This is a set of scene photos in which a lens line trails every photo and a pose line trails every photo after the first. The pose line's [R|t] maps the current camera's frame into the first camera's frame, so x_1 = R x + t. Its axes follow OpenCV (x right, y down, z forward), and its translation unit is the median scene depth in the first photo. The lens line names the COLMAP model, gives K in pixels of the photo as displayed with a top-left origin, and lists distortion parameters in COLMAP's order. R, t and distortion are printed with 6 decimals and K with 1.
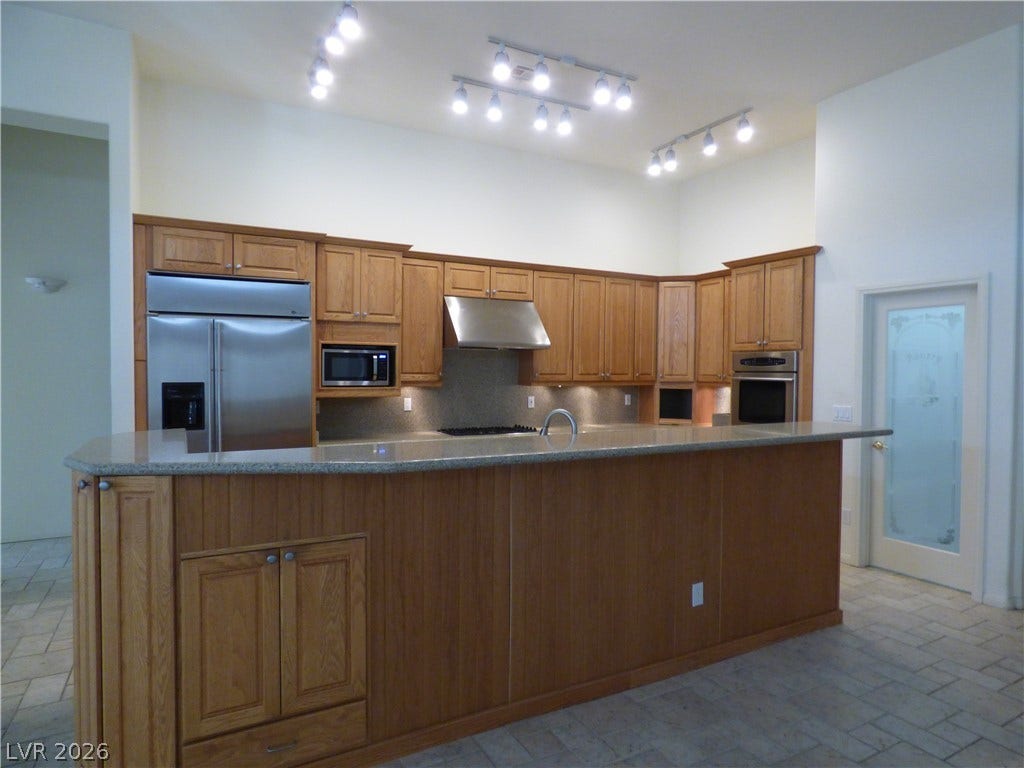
lens RADIAL K [[620.5, 0, 529.6], [0, 620.5, 381.6], [0, 0, 1]] dist [-0.016528, 0.003784]
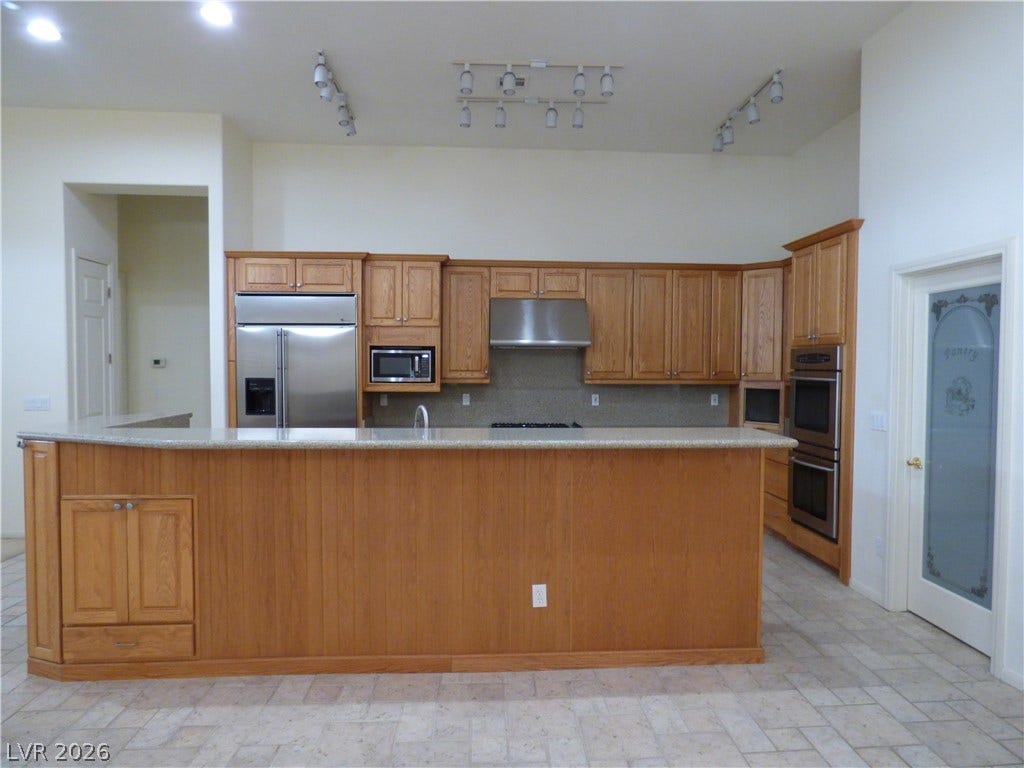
lens RADIAL K [[620.5, 0, 529.6], [0, 620.5, 381.6], [0, 0, 1]] dist [-0.016528, 0.003784]
pose [[0.904991, 0.010140, -0.425309, 0.430136], [-0.007399, 0.999940, 0.008098, -0.004558], [0.425366, -0.004182, 0.905012, 0.062013]]
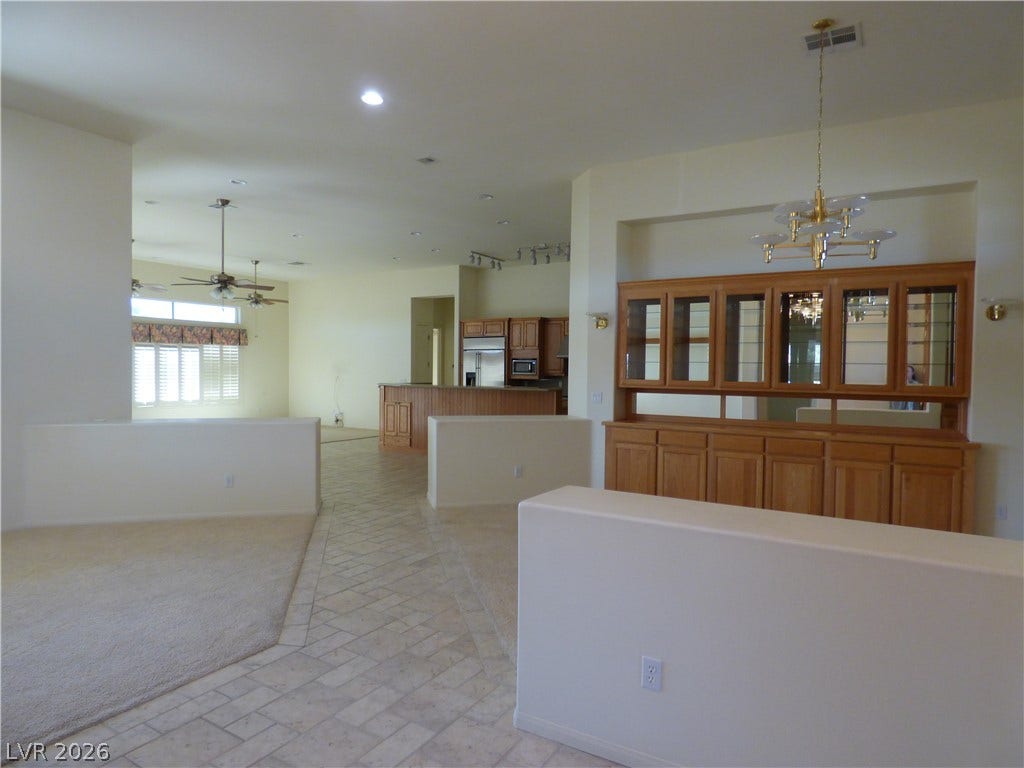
lens RADIAL K [[620.5, 0, 529.6], [0, 620.5, 381.6], [0, 0, 1]] dist [-0.016528, 0.003784]
pose [[0.506531, 0.015081, -0.862090, 1.957548], [-0.021679, 0.999754, 0.004752, 0.023420], [0.861949, 0.016282, 0.506733, -0.276709]]
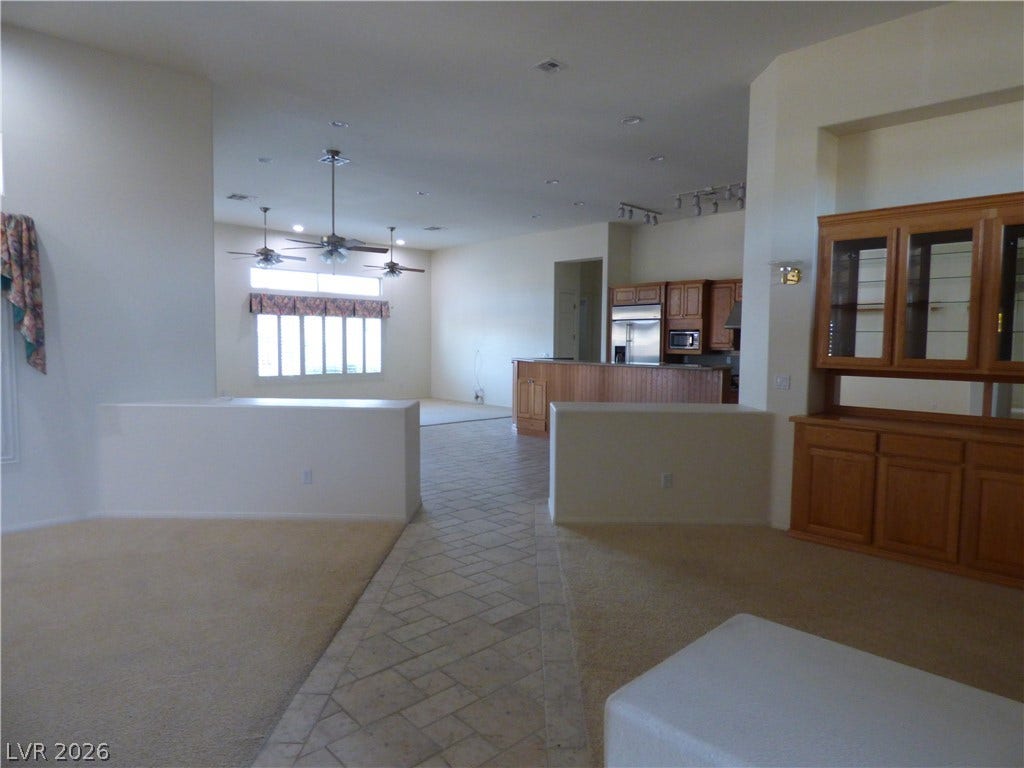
lens RADIAL K [[635.2, 0, 512.0], [0, 635.2, 384.0], [0, 0, 1]] dist [-0.002044, -0.000814]
pose [[0.249487, 0.060898, -0.966462, 1.729400], [-0.024884, 0.998094, 0.056467, 0.019359], [0.968058, 0.009961, 0.250527, -0.127344]]
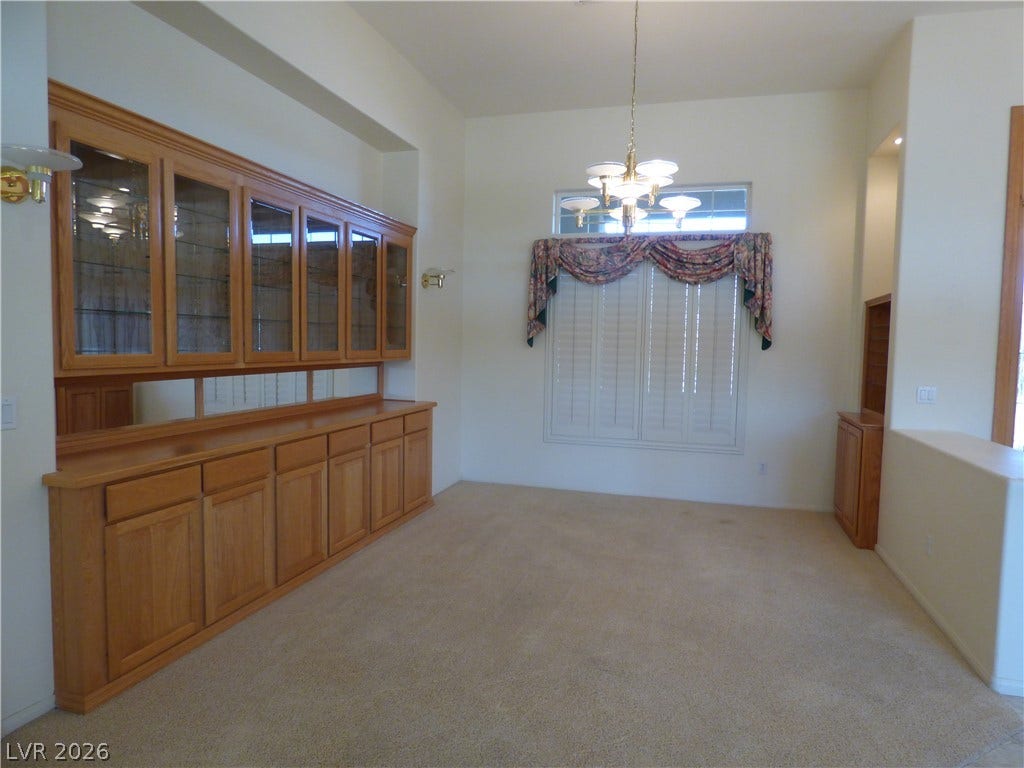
lens RADIAL K [[620.5, 0, 529.6], [0, 620.5, 381.6], [0, 0, 1]] dist [-0.016528, 0.003784]
pose [[0.707325, -0.042945, 0.705583, 0.876403], [-0.003451, 0.997931, 0.064199, 0.008383], [-0.706880, -0.047844, 0.705713, -0.046053]]
